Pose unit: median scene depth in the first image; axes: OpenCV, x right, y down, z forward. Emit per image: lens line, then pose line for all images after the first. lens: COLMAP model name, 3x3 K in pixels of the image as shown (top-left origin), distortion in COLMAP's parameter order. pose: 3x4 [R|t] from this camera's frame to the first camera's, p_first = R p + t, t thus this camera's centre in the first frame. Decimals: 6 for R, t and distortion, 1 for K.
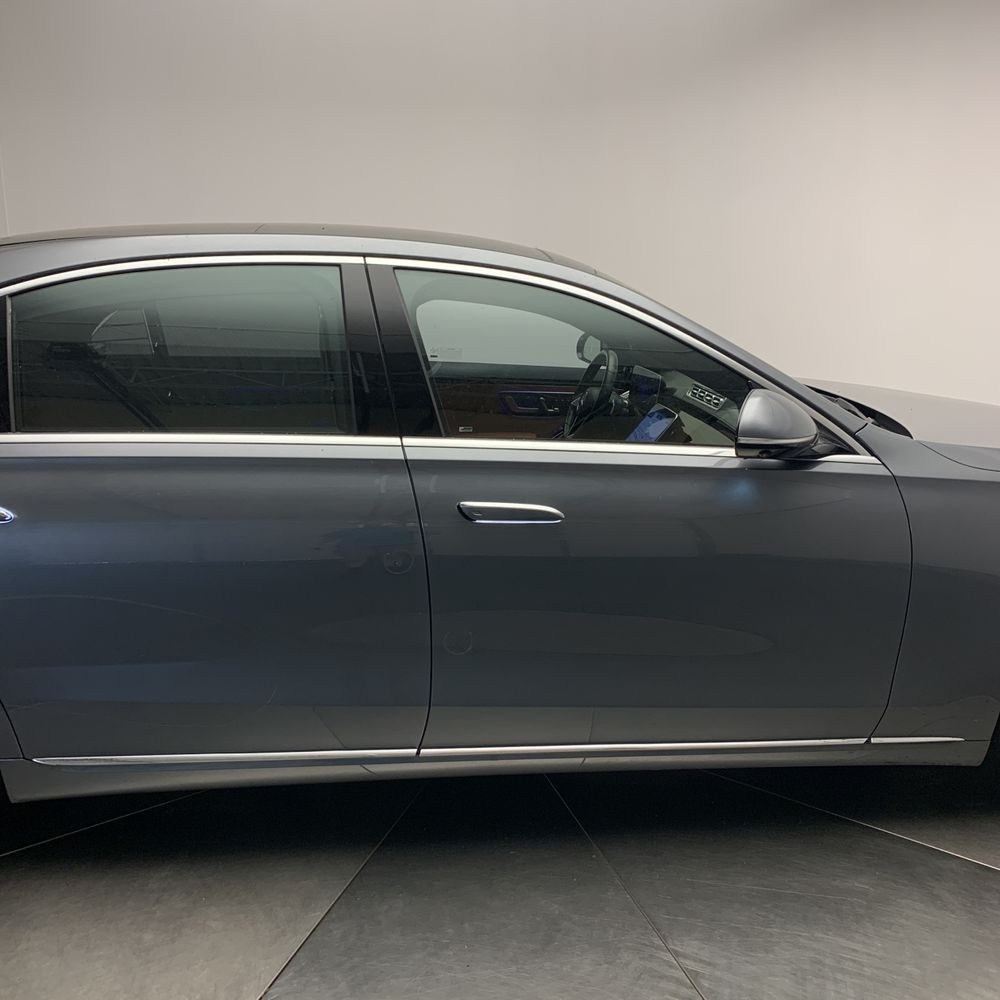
lens RADIAL K [[966.7, 0, 524.0], [0, 966.7, 500.6], [0, 0, 1]] dist [0.074092, -0.152459]
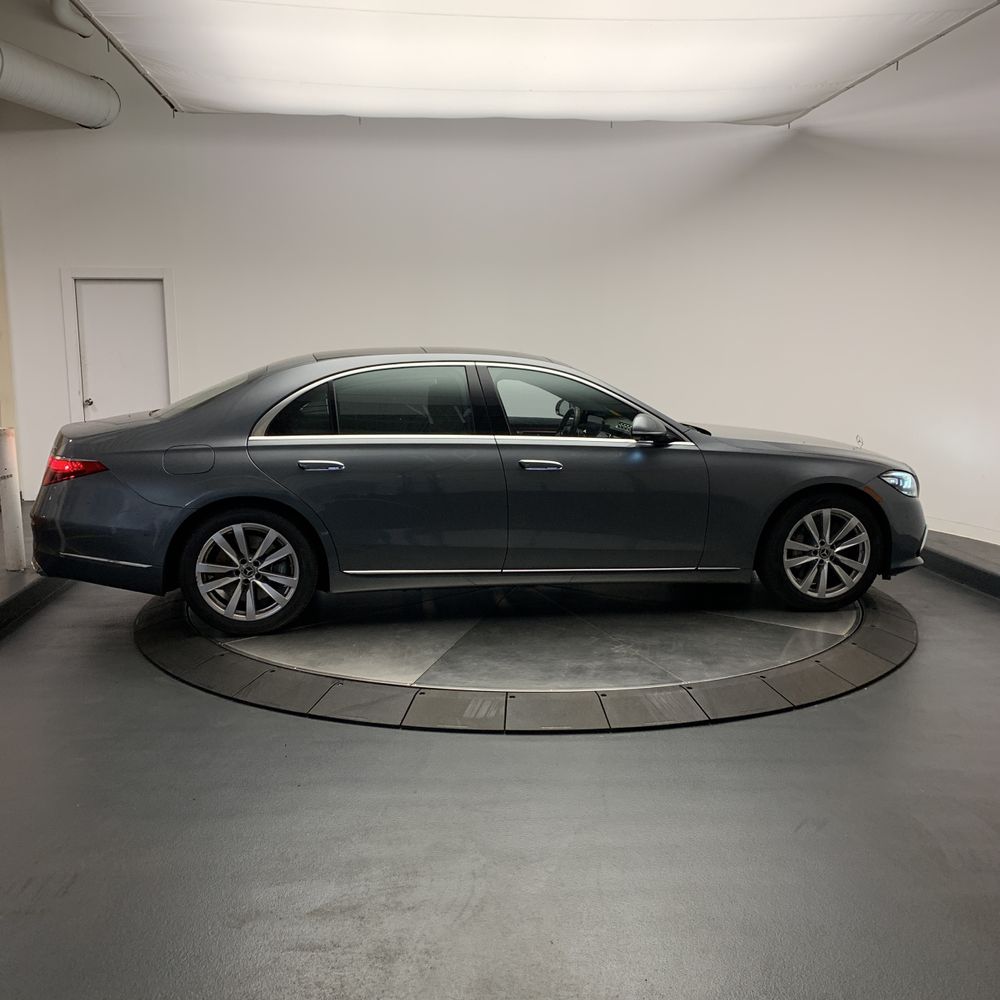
lens RADIAL K [[1095.2, 0, 500.0], [0, 1095.2, 500.0], [0, 0, 1]] dist [0.117171, -0.264939]
pose [[0.999157, -0.018889, 0.036455, -0.207908], [0.022758, 0.993803, -0.108805, 0.379684], [-0.034174, 0.109543, 0.993394, -1.640589]]
